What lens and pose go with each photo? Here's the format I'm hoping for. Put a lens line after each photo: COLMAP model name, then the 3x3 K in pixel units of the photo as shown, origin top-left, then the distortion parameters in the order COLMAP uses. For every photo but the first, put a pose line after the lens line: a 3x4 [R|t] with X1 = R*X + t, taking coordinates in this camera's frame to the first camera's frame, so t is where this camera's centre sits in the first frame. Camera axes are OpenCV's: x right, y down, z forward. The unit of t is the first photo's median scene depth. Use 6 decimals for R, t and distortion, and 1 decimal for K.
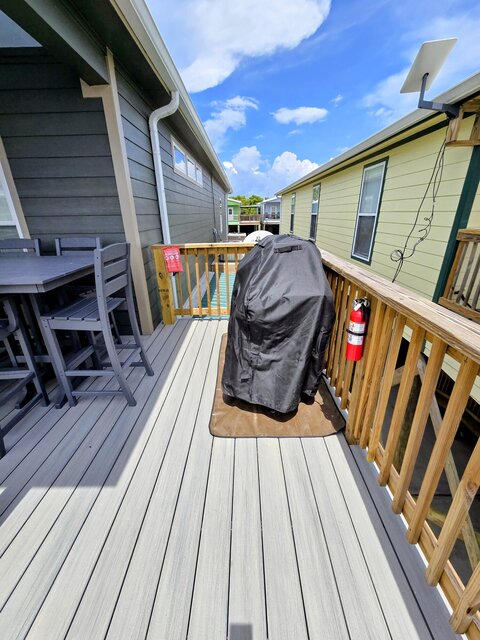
lens RADIAL K [[263.0, 0, 240.0], [0, 263.0, 320.0], [0, 0, 1]] dist [-0.001428, -0.000259]
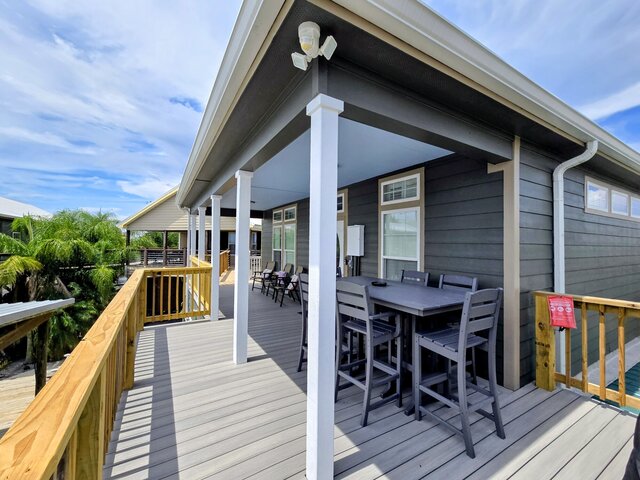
lens RADIAL K [[263.0, 0, 320.0], [0, 263.0, 240.0], [0, 0, 1]] dist [-0.001428, -0.000259]
pose [[0.513859, -0.000692, -0.857874, 0.095877], [-0.341564, 0.917155, -0.205333, -0.004871], [0.786945, 0.398531, 0.471052, -0.136381]]
